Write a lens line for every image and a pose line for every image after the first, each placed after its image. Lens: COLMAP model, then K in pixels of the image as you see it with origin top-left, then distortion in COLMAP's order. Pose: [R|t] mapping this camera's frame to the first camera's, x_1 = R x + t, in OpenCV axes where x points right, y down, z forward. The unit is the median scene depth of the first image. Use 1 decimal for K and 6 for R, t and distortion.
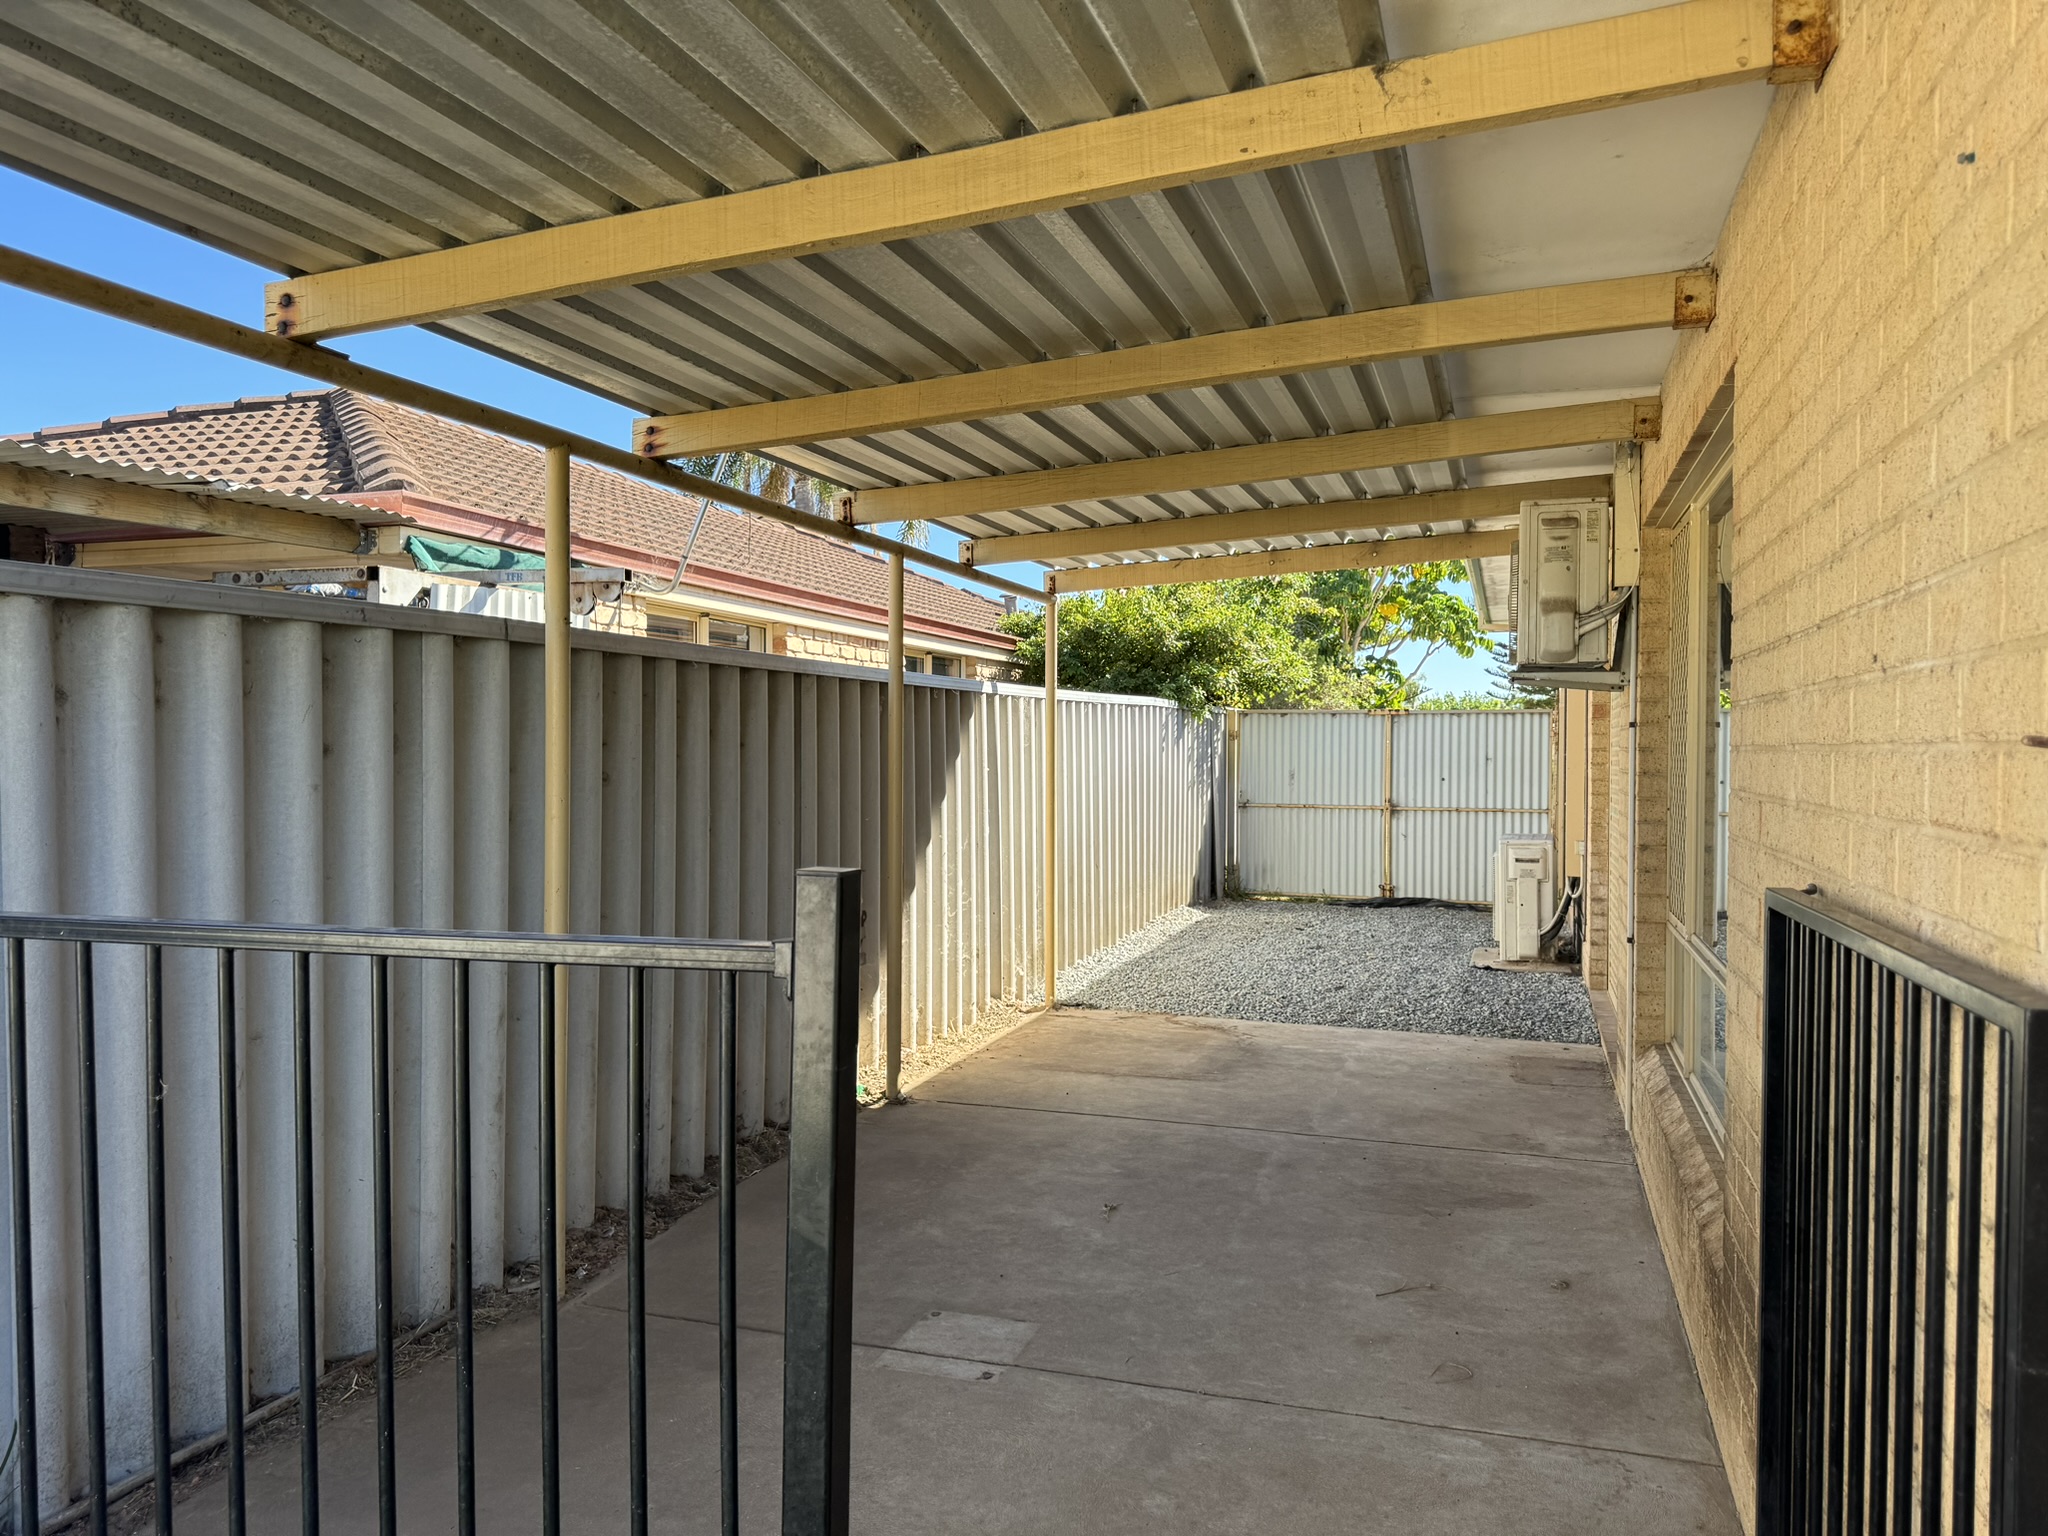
lens RADIAL K [[1435.3, 0, 1018.8], [0, 1435.3, 760.9], [0, 0, 1]] dist [0.111009, -0.129349]
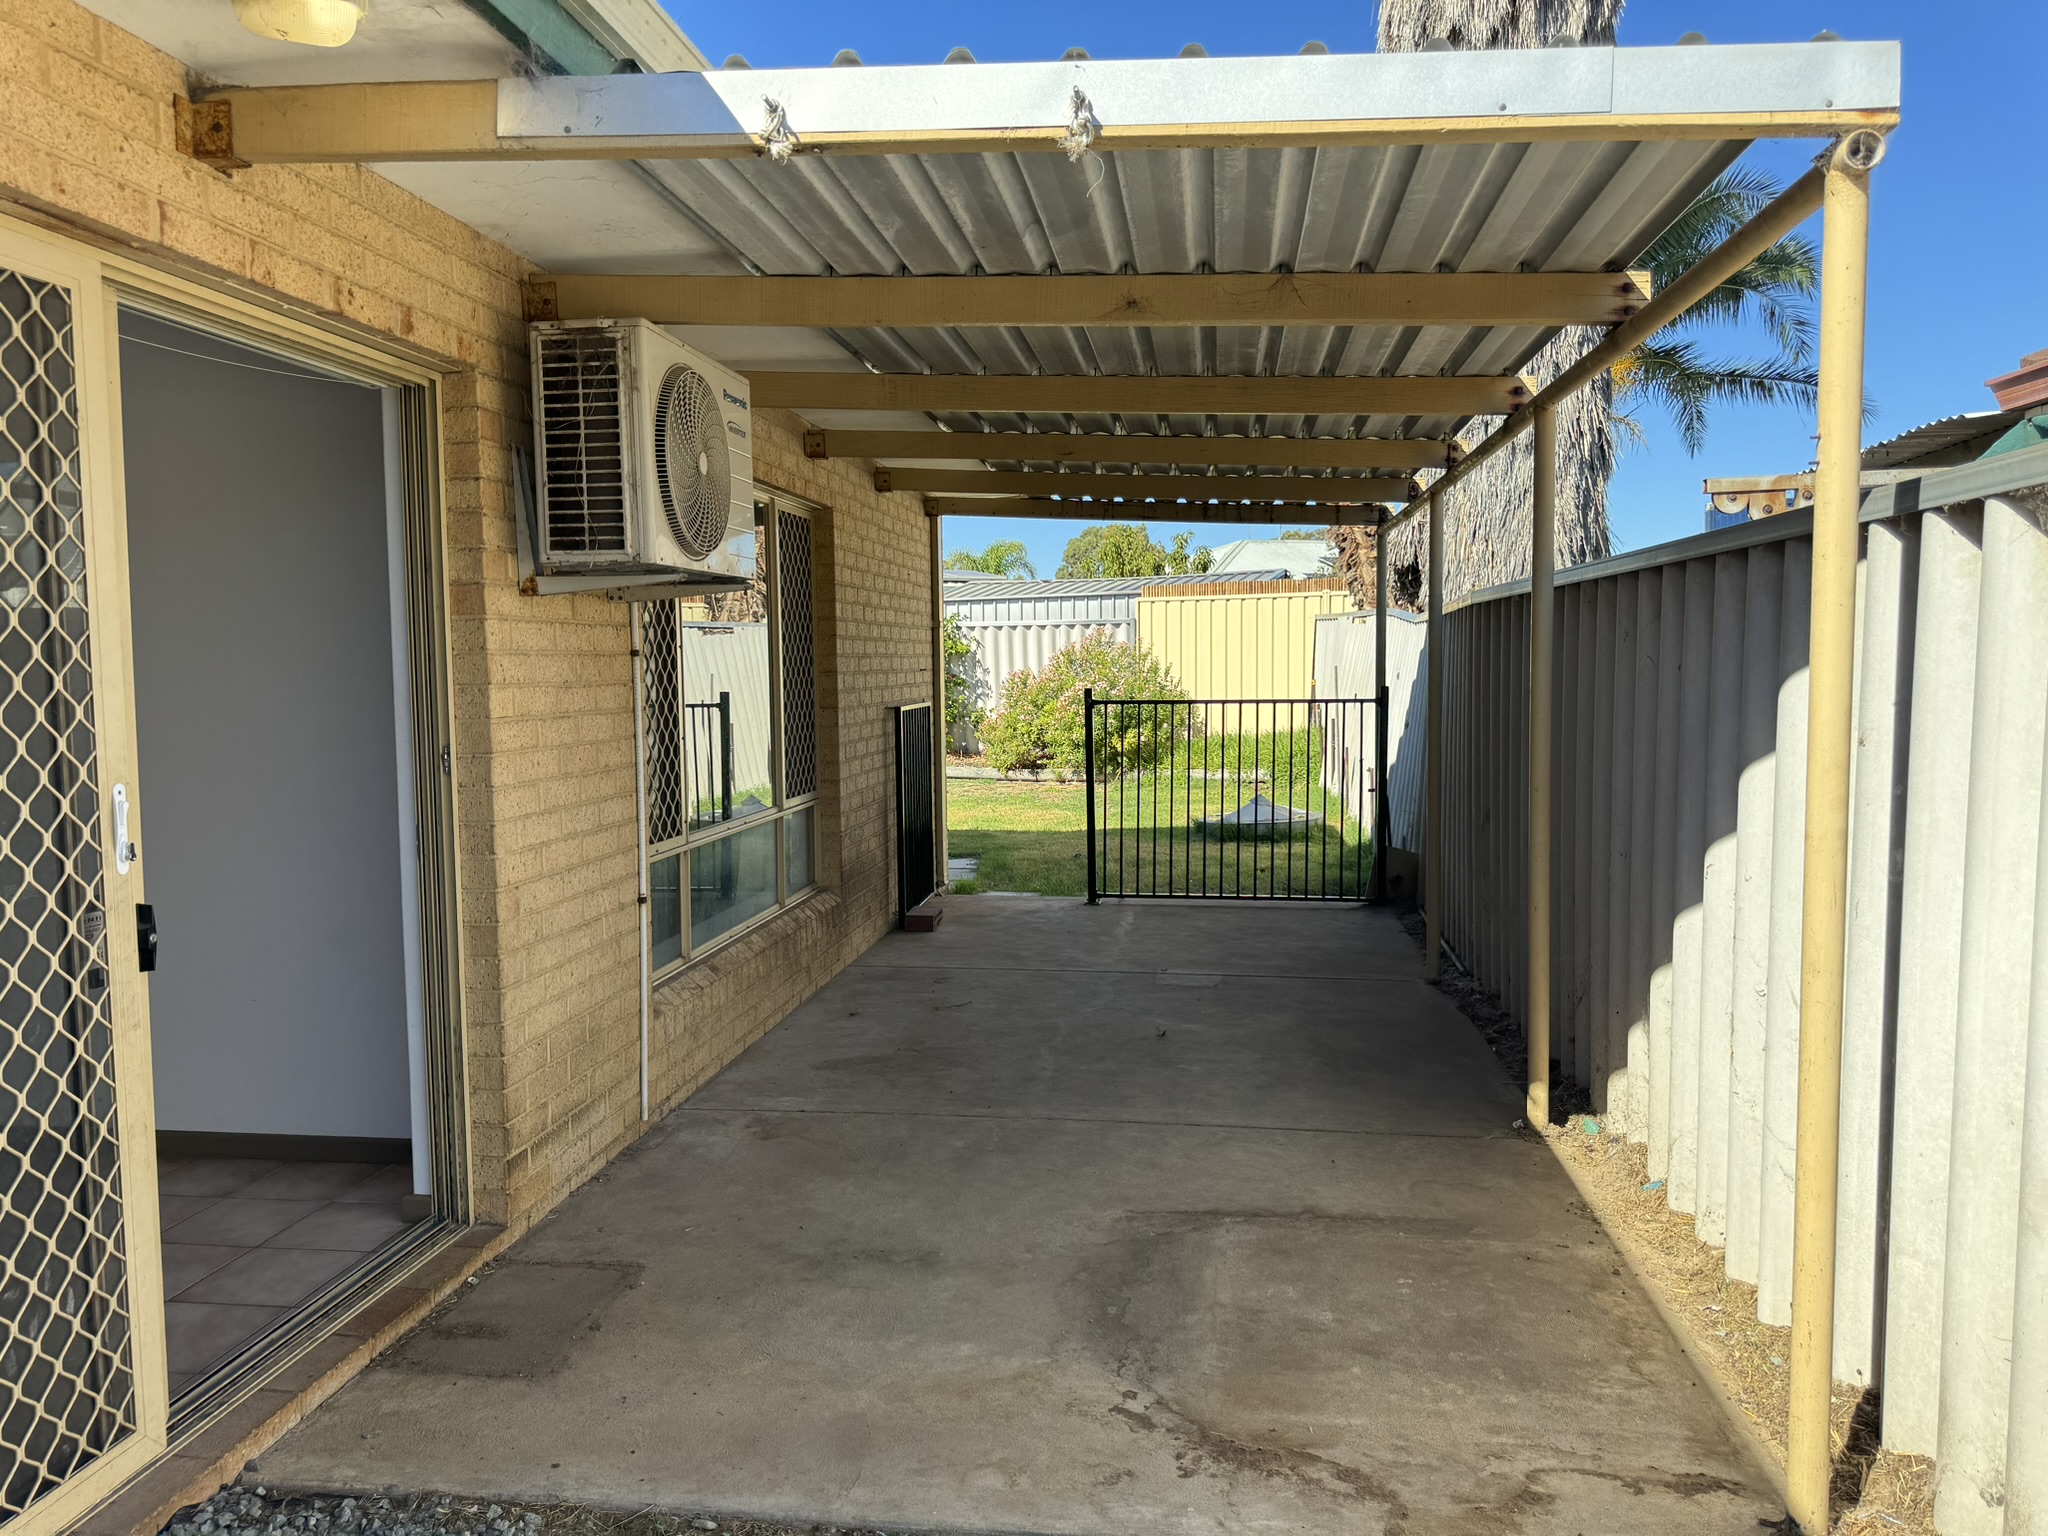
lens RADIAL K [[1435.3, 0, 1018.8], [0, 1435.3, 760.9], [0, 0, 1]] dist [0.111009, -0.129349]
pose [[-0.981903, 0.020373, -0.188286, 0.362015], [0.005114, 0.996687, 0.081175, -0.028540], [0.189316, 0.078743, -0.978754, 1.893646]]
